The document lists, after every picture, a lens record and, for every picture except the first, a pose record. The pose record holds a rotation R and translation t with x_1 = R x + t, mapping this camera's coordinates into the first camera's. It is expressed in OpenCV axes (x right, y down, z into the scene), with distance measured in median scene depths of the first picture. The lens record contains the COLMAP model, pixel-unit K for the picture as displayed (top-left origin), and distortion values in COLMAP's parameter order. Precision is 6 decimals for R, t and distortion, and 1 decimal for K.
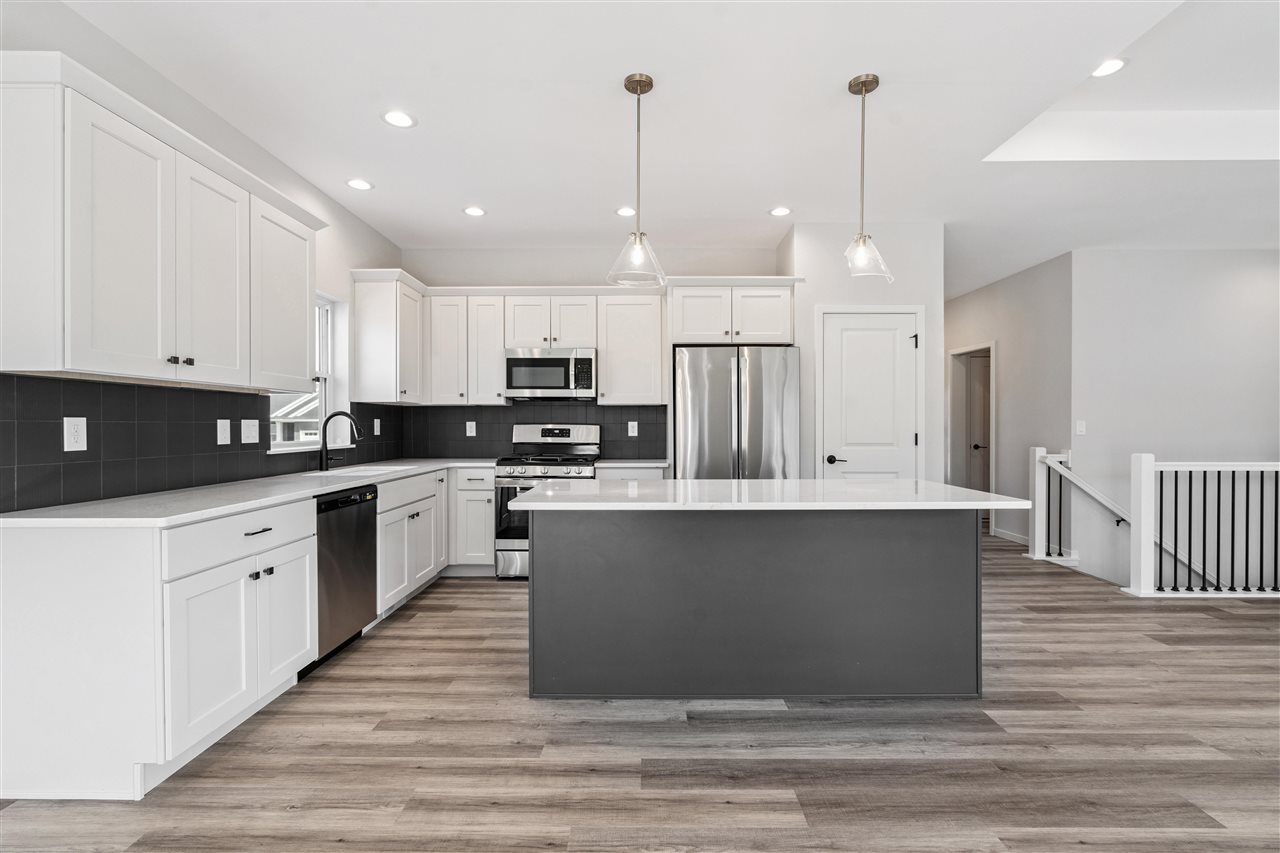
lens RADIAL K [[575.7, 0, 641.2], [0, 575.7, 428.0], [0, 0, 1]] dist [-0.002766, 0.000548]
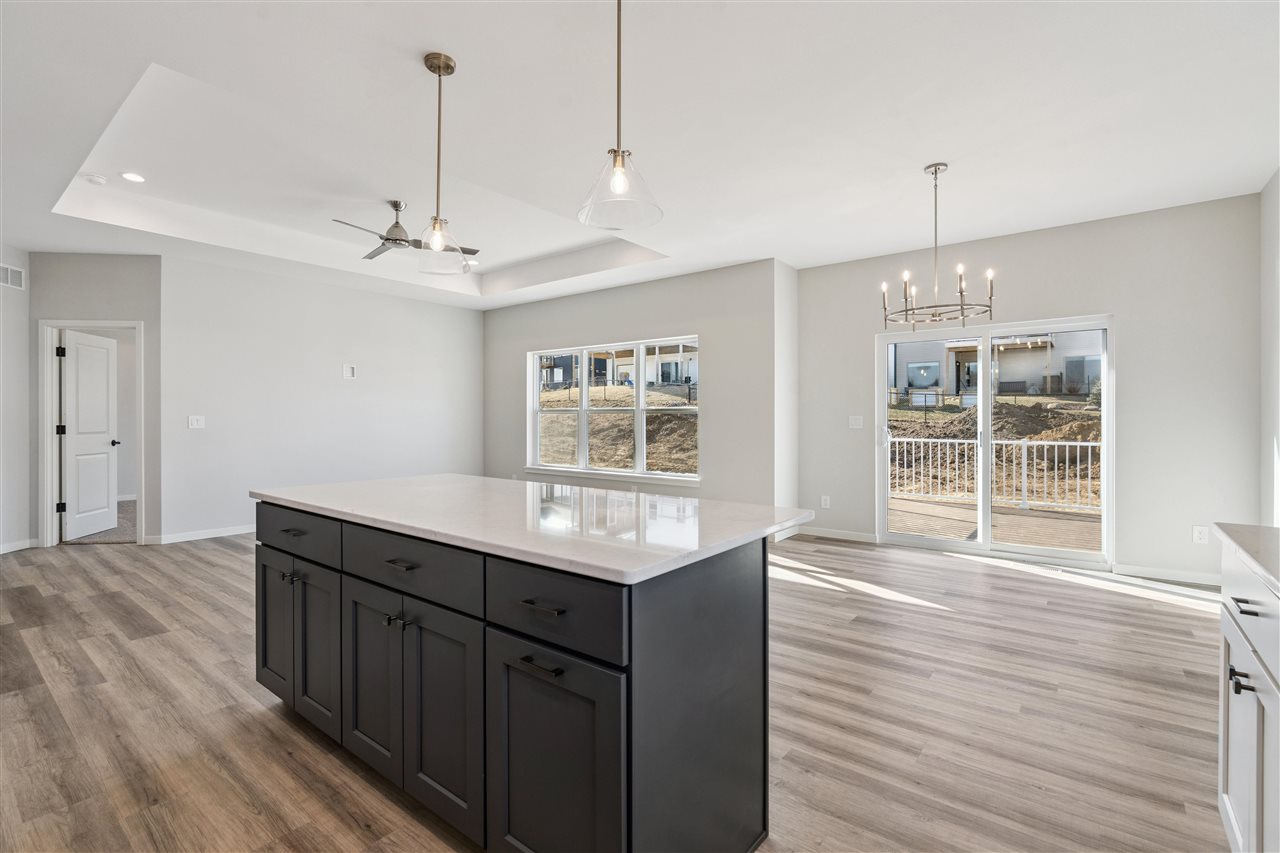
lens RADIAL K [[578.8, 0, 640.6], [0, 578.8, 418.0], [0, 0, 1]] dist [-0.002383, 0.000300]
pose [[-0.789406, 0.000593, 0.613871, -0.301916], [0.003117, 0.999991, 0.003042, -0.005547], [-0.613863, 0.004315, -0.789400, 1.002992]]
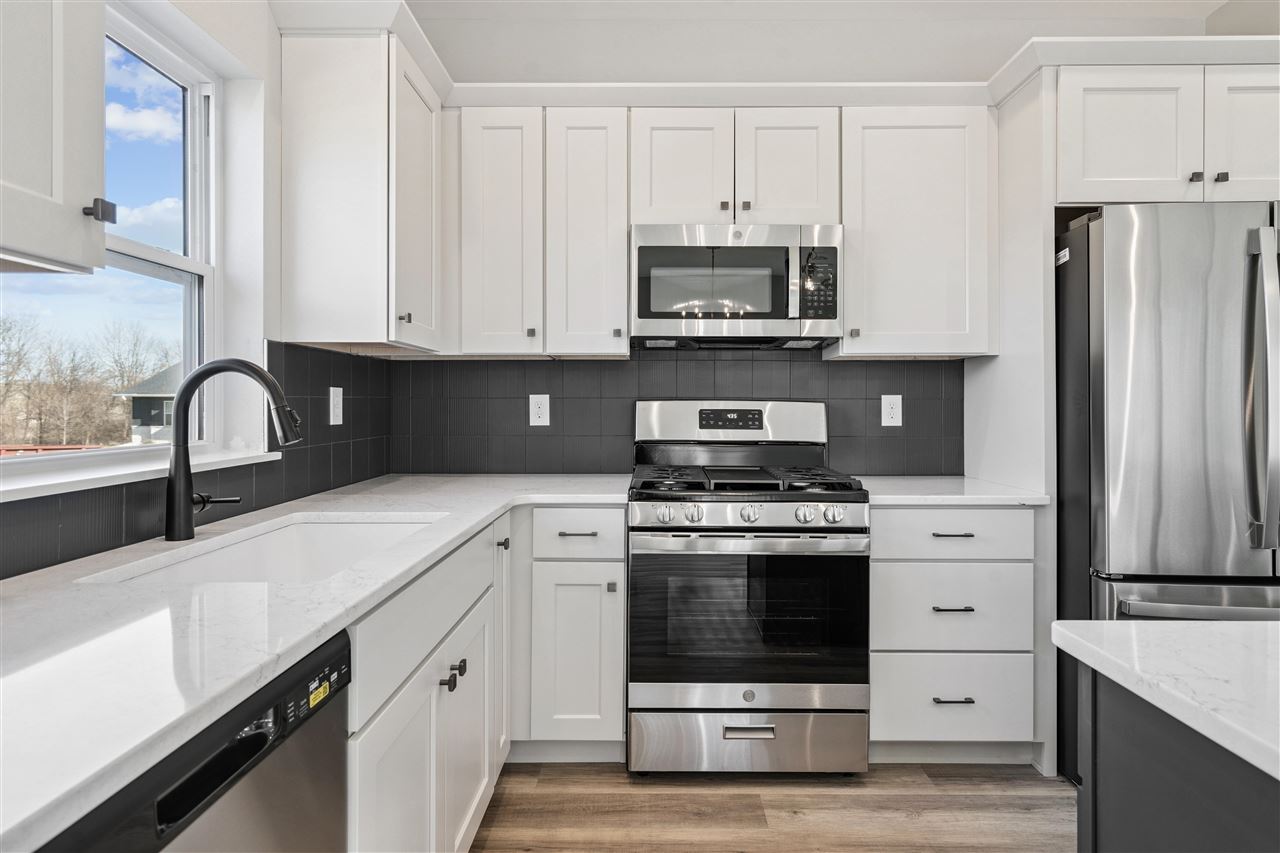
lens RADIAL K [[711.1, 0, 655.6], [0, 711.1, 403.4], [0, 0, 1]] dist [0.004312, 0.000529]
pose [[0.999991, 0.001163, 0.003965, -0.258128], [-0.001140, 0.999982, -0.005935, -0.000833], [-0.003972, 0.005931, 0.999975, 0.542421]]
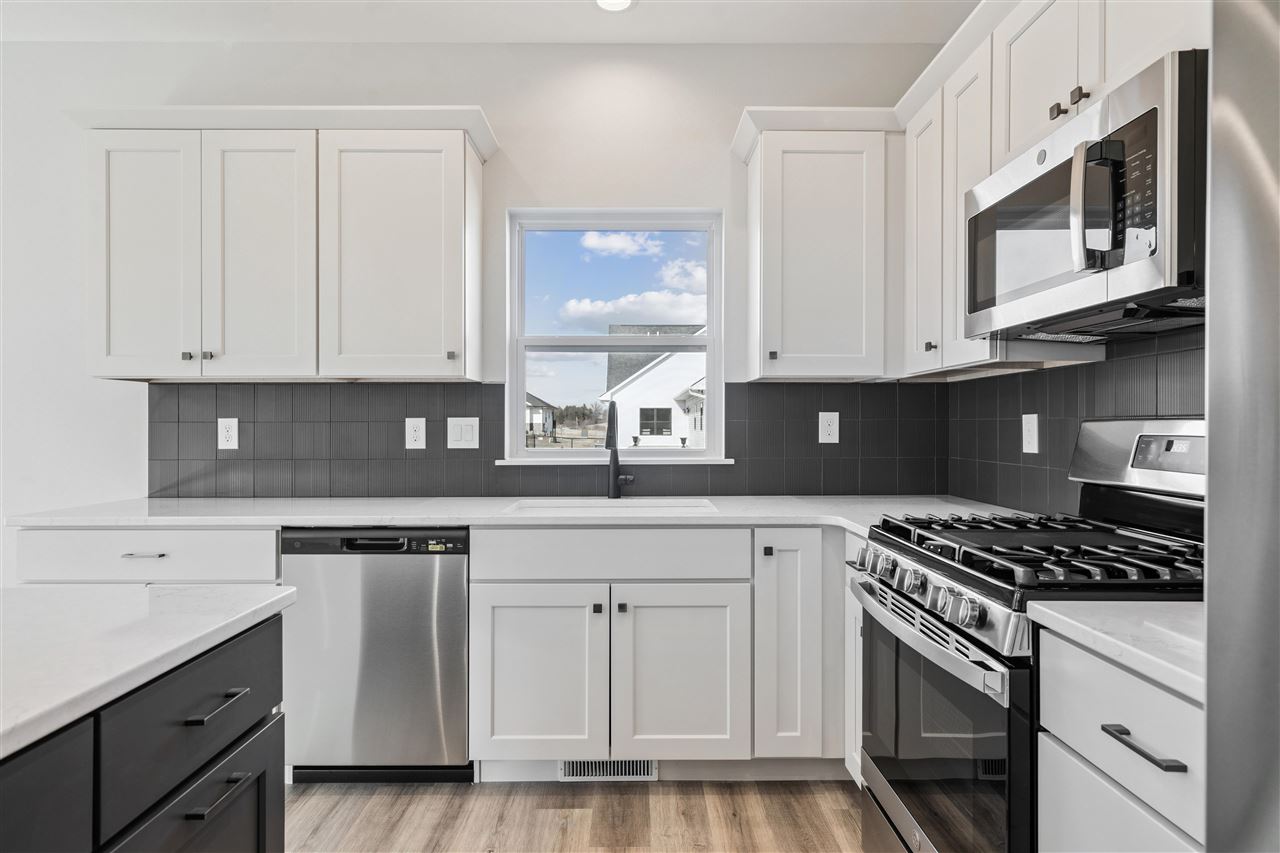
lens RADIAL K [[725.6, 0, 640.0], [0, 725.6, 426.5], [0, 0, 1]] dist [0.000778, -0.000103]
pose [[0.012910, 0.003841, -0.999909, 0.207667], [-0.002616, 0.999989, 0.003808, -0.005300], [0.999913, 0.002566, 0.012920, 0.935300]]
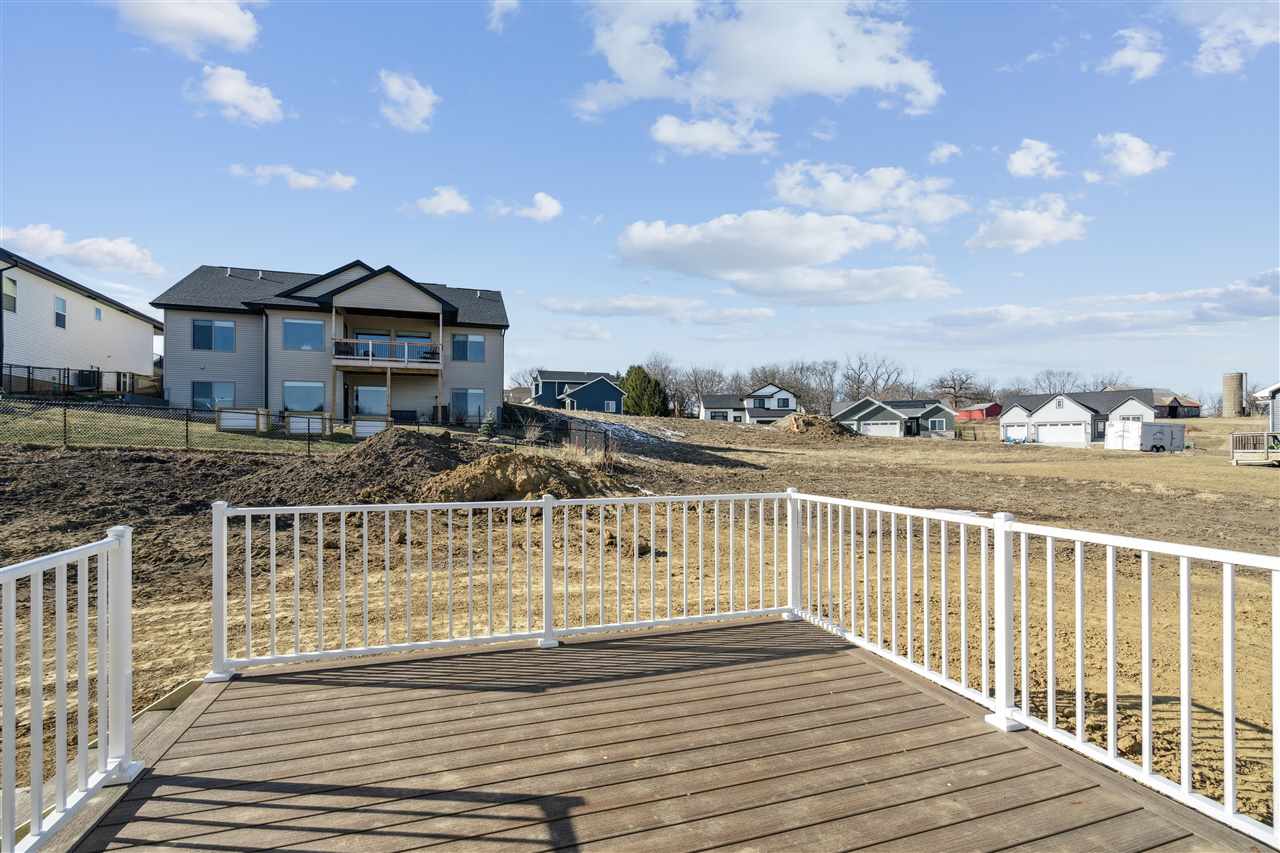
lens RADIAL K [[586.7, 0, 643.6], [0, 586.7, 446.4], [0, 0, 1]] dist [0.000014, 0.000203]
pose [[-0.948521, 0.002479, -0.316705, 0.025132], [0.002581, 0.999997, 0.000099, 0.000227], [0.316705, -0.000723, -0.948524, -0.414738]]
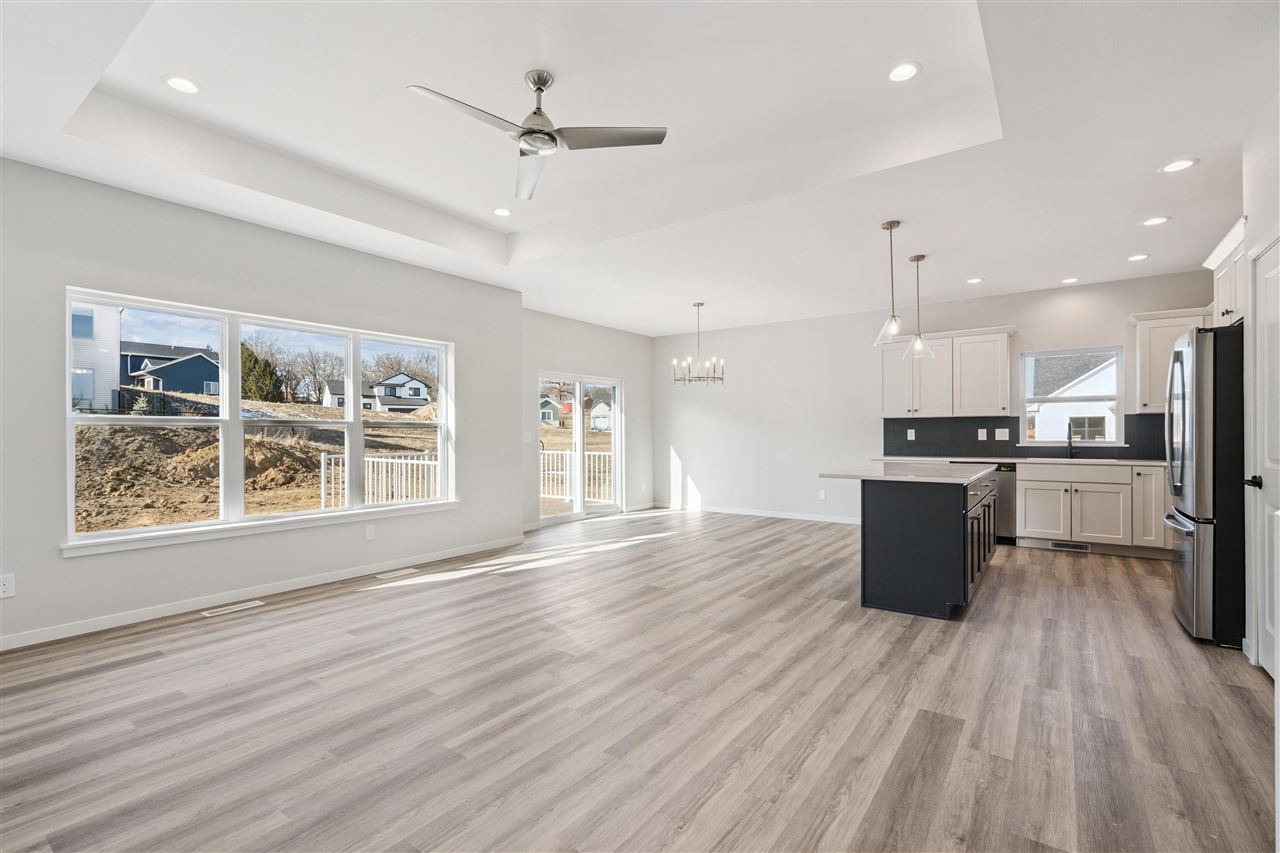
lens RADIAL K [[578.1, 0, 638.5], [0, 578.1, 433.0], [0, 0, 1]] dist [-0.001752, 0.000409]
pose [[-0.585169, 0.001763, -0.810910, 1.382897], [0.001481, 0.999998, 0.001105, -0.002776], [0.810910, -0.000555, -0.585170, 0.888129]]
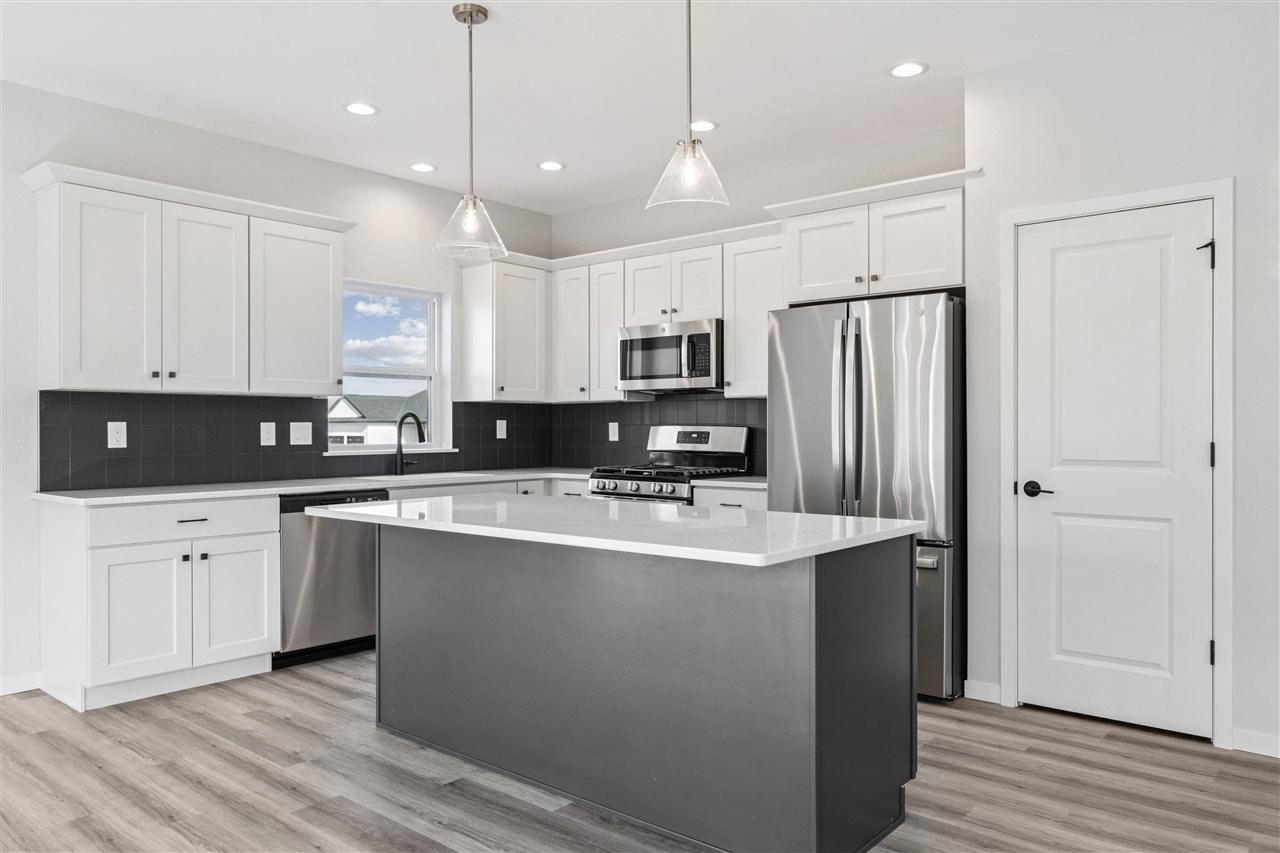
lens RADIAL K [[894.9, 0, 640.0], [0, 894.9, 426.5], [0, 0, 1]] dist [0.004849, -0.002384]
pose [[0.766030, -0.001499, -0.642803, 0.648378], [-0.001494, 0.999990, -0.004112, -0.000847], [0.642803, 0.004110, 0.766021, 0.111532]]
